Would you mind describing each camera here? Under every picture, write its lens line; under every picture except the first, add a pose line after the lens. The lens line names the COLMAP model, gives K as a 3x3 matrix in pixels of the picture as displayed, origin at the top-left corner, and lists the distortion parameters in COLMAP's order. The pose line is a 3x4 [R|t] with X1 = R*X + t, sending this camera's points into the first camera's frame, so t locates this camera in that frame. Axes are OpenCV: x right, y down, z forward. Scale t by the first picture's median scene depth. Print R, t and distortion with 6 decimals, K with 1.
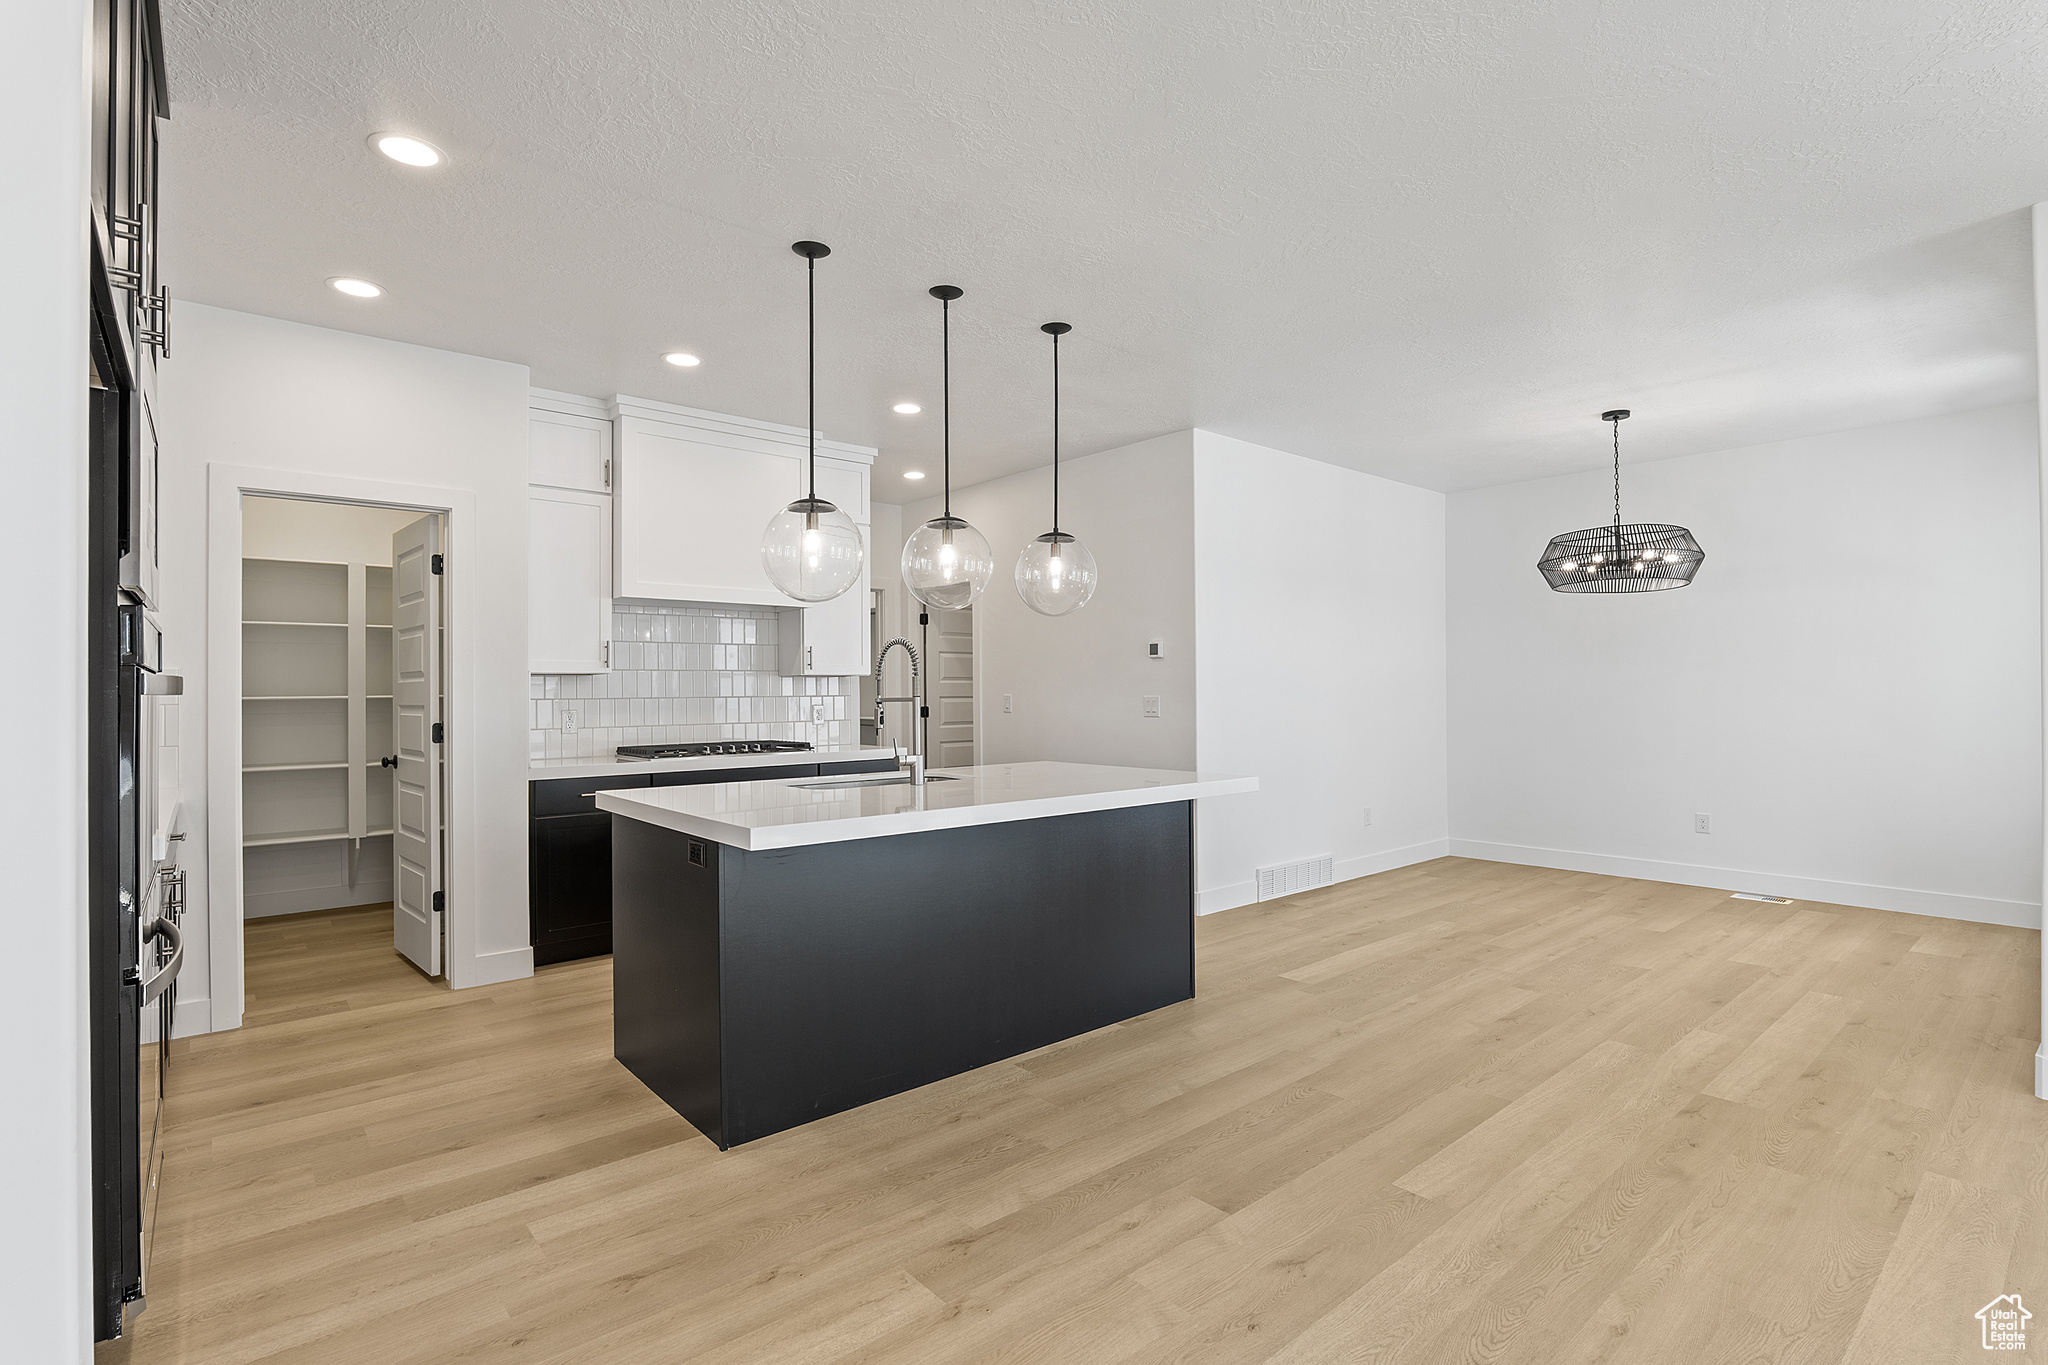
lens RADIAL K [[970.2, 0, 1027.0], [0, 970.2, 678.0], [0, 0, 1]] dist [-0.022357, 0.006746]
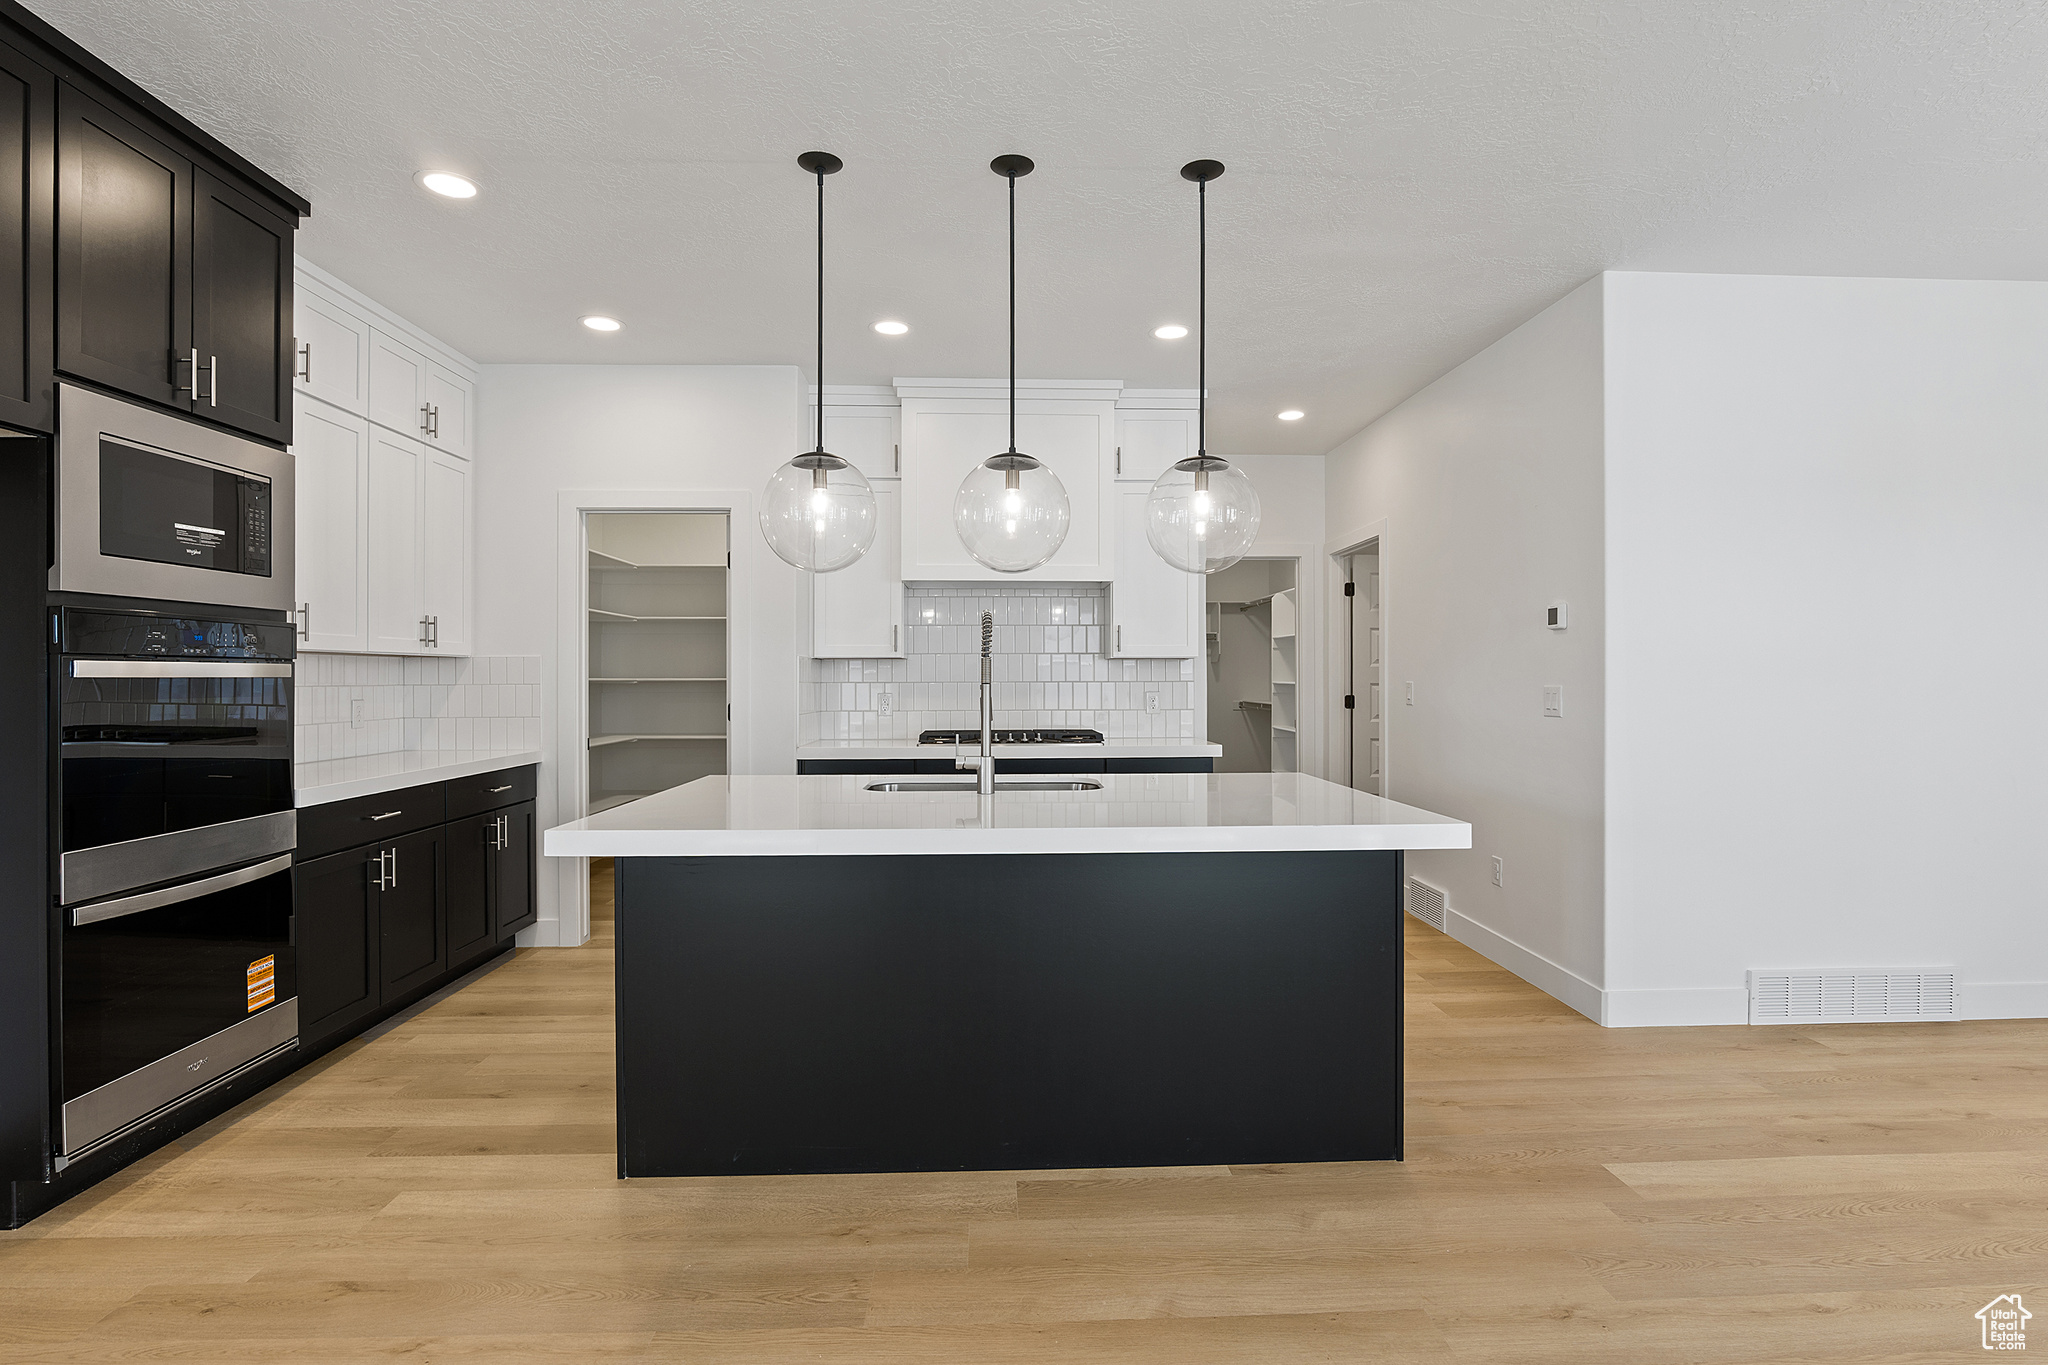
lens RADIAL K [[974.7, 0, 1031.1], [0, 974.7, 674.1], [0, 0, 1]] dist [-0.021517, 0.005695]
pose [[0.785746, 0.003559, -0.618540, 0.354582], [0.003980, 0.999934, 0.010809, 0.002427], [0.618537, -0.010954, 0.785679, 0.335032]]
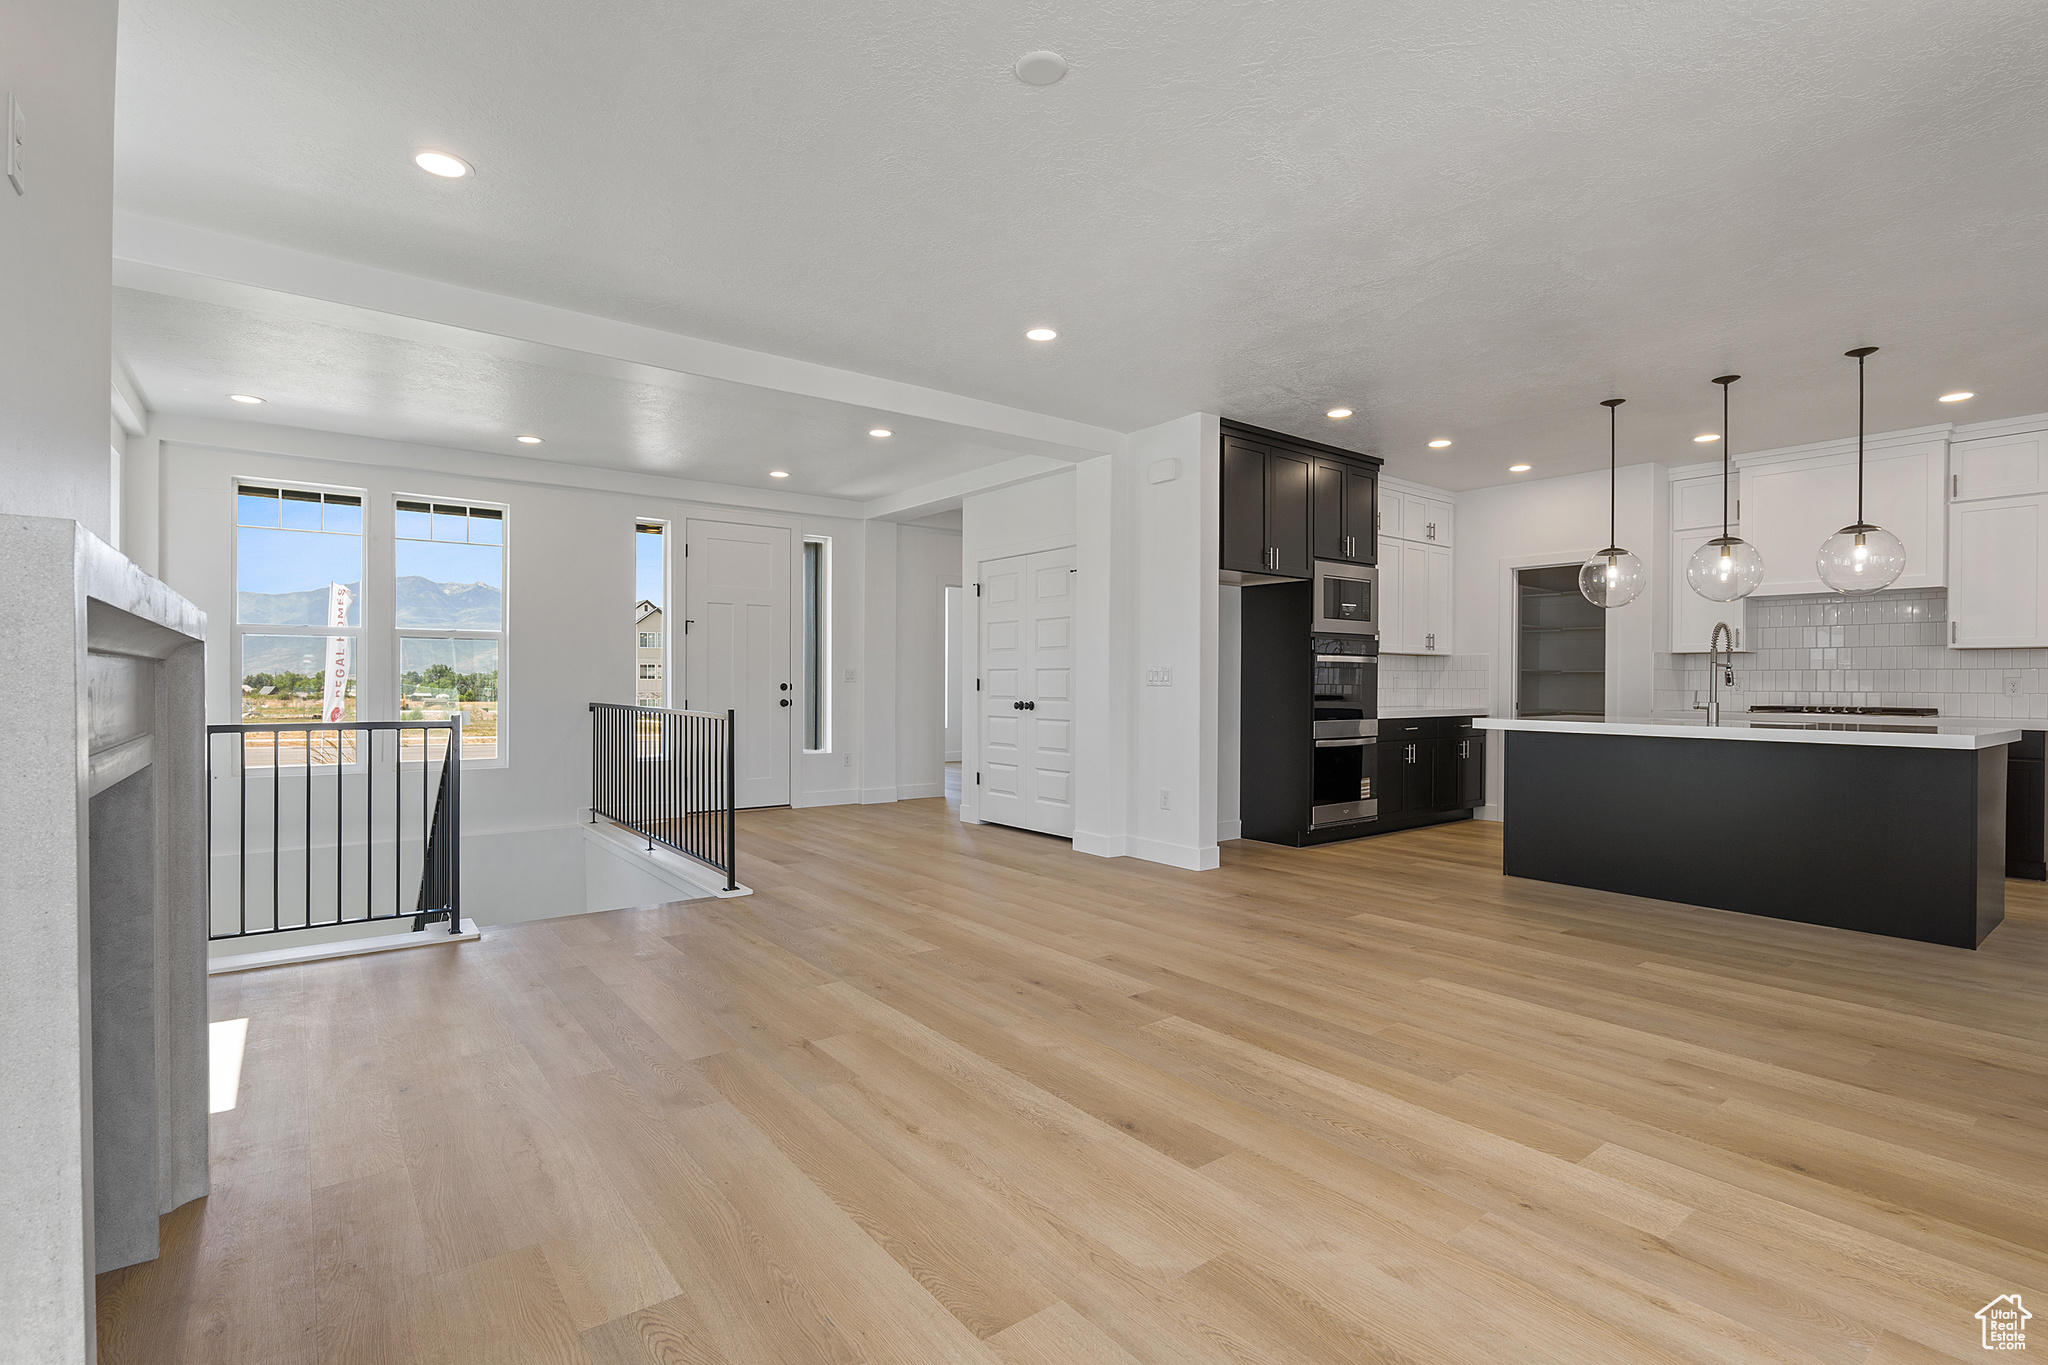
lens RADIAL K [[958.7, 0, 1028.4], [0, 958.7, 687.7], [0, 0, 1]] dist [-0.021845, 0.005682]
pose [[-0.047150, 0.012723, -0.998807, 1.167600], [0.006547, 0.999901, 0.012428, 0.027752], [0.998866, -0.005953, -0.047229, 0.032322]]
